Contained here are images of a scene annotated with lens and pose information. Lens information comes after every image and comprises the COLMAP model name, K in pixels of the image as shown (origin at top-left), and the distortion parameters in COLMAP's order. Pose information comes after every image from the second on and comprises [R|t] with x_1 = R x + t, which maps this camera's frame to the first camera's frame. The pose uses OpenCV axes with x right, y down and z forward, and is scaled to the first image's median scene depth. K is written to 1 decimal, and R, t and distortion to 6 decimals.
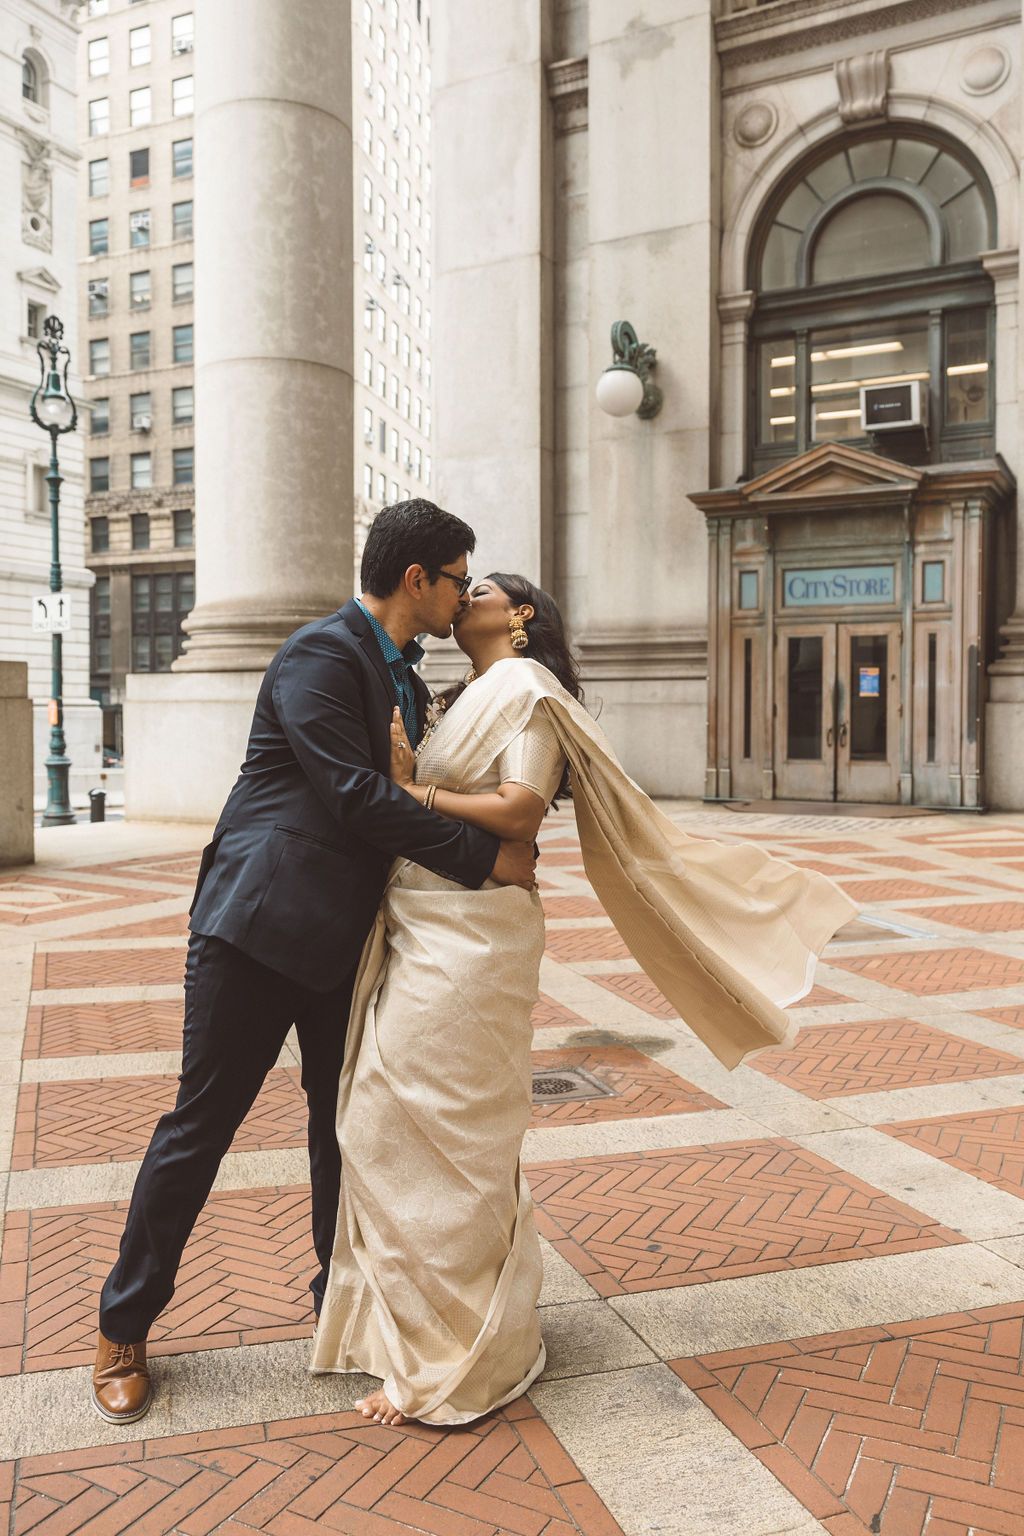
lens RADIAL K [[1211.4, 0, 513.1], [0, 1211.4, 741.2], [0, 0, 1]] dist [-0.017673, 0.012155]
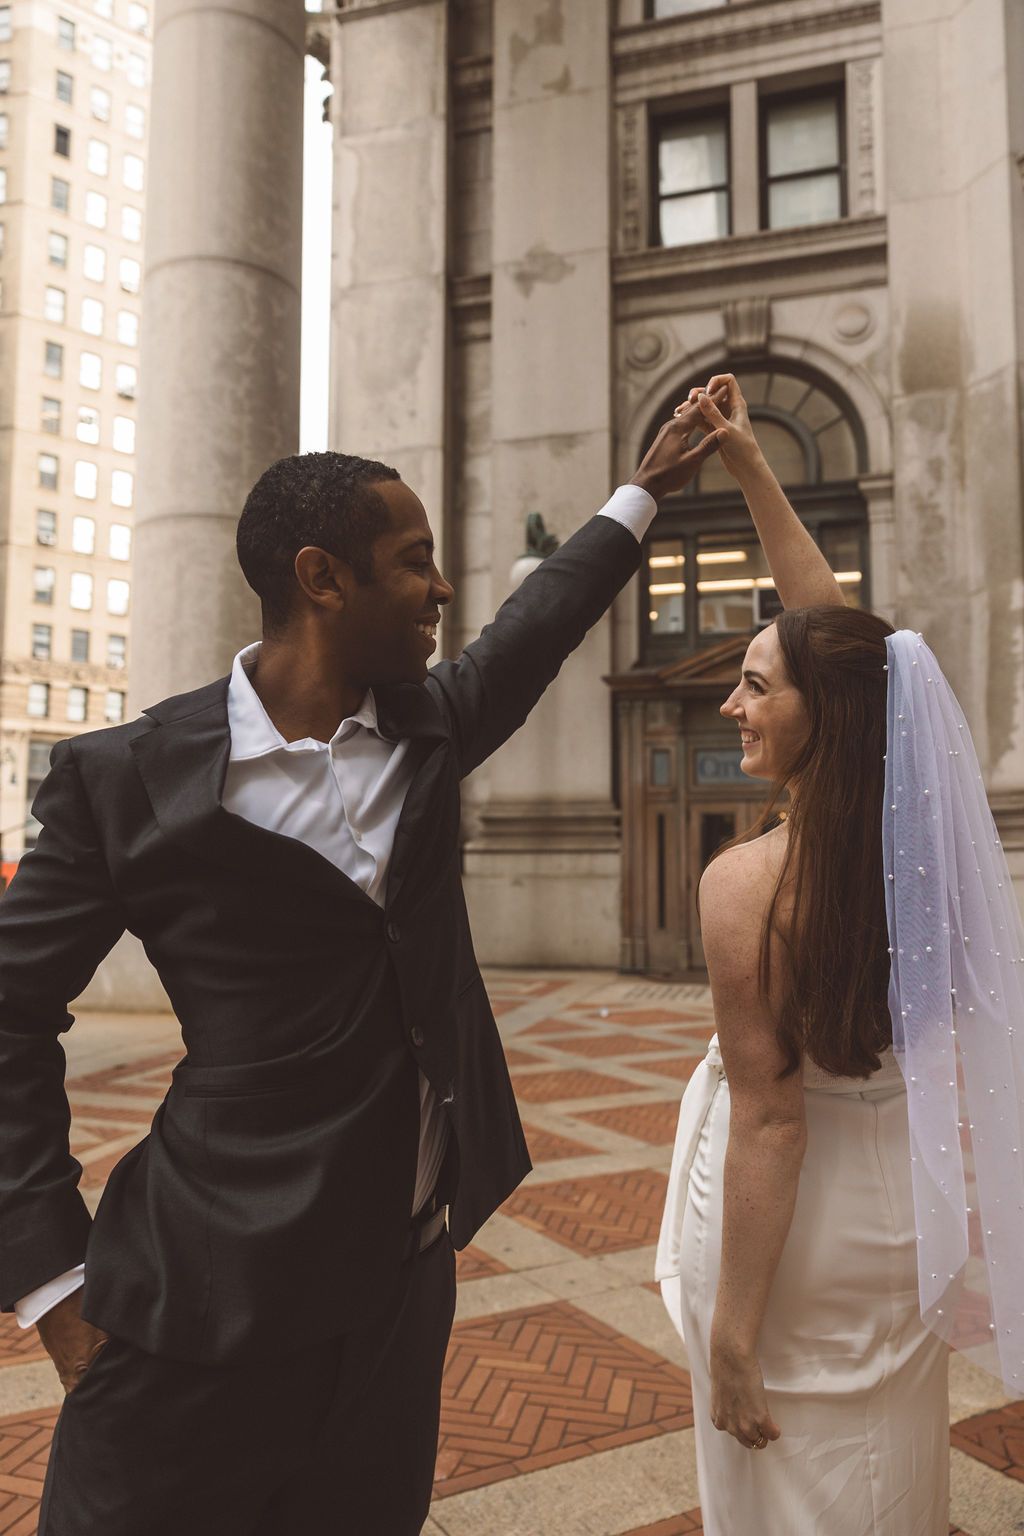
lens RADIAL K [[1074.7, 0, 509.9], [0, 1074.7, 784.8], [0, 0, 1]] dist [-0.007729, 0.009682]
pose [[0.975296, 0.019300, 0.220057, -0.134016], [0.004486, 0.994240, -0.107081, -0.010383], [-0.220856, 0.105423, 0.969592, 0.119353]]
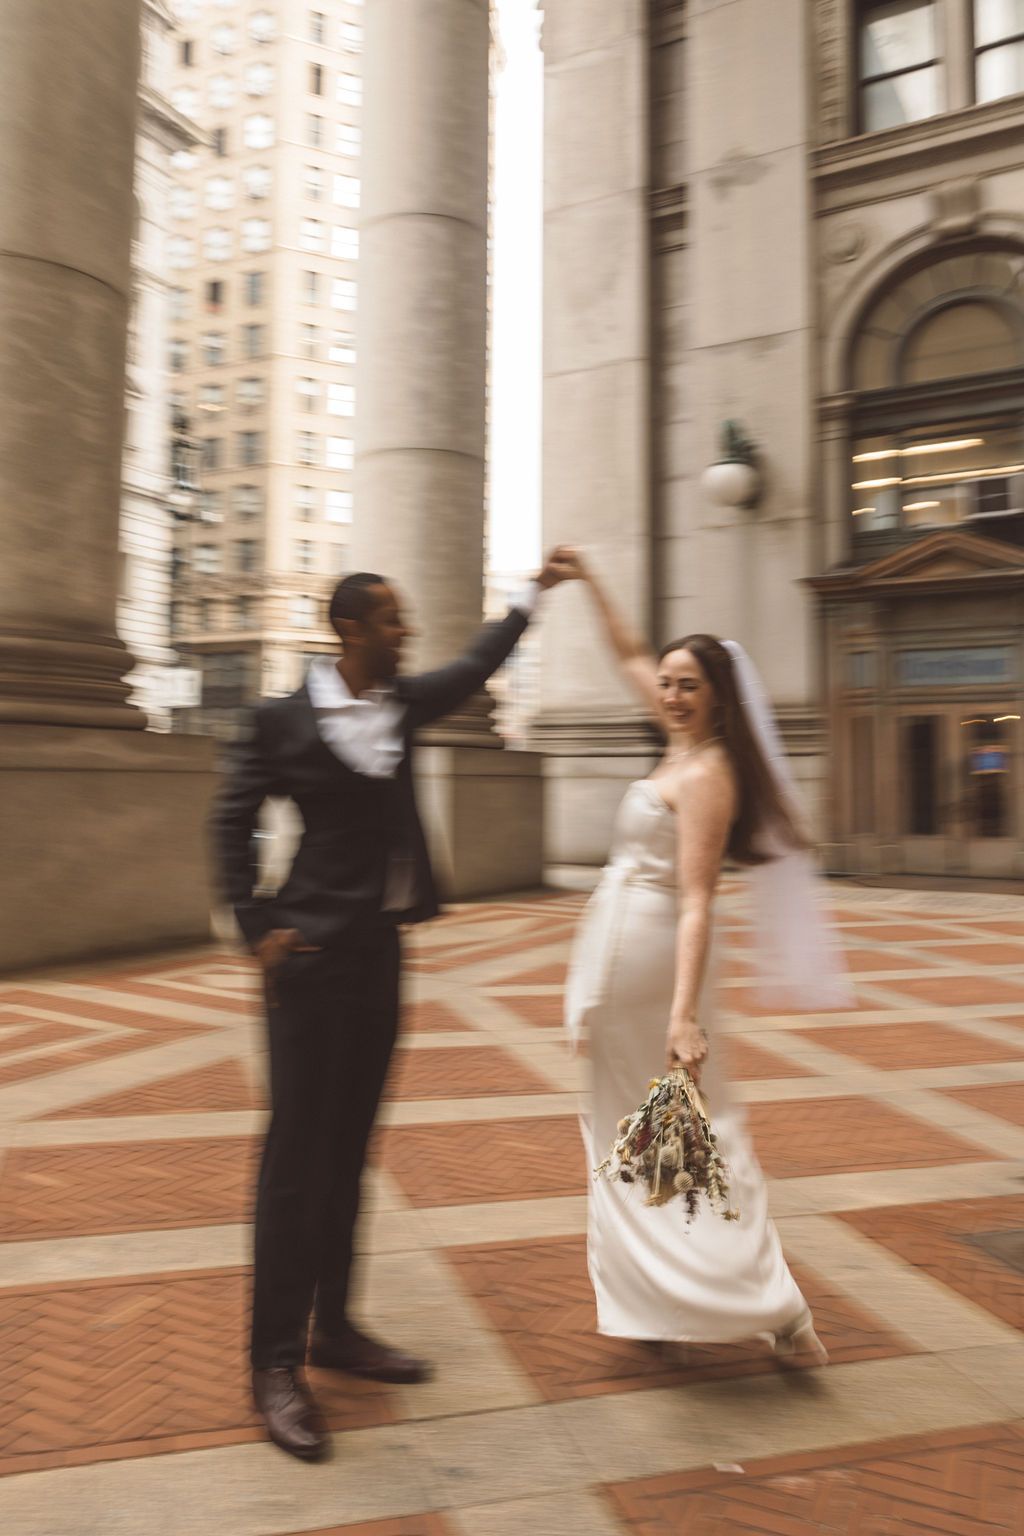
lens RADIAL K [[1105.1, 0, 504.3], [0, 1105.1, 696.6], [0, 0, 1]] dist [-0.000079, 0.003357]
pose [[0.999802, 0.006698, -0.018729, -0.088782], [-0.008520, 0.995056, -0.098951, -0.005569], [0.017974, 0.099091, 0.994916, 0.051633]]
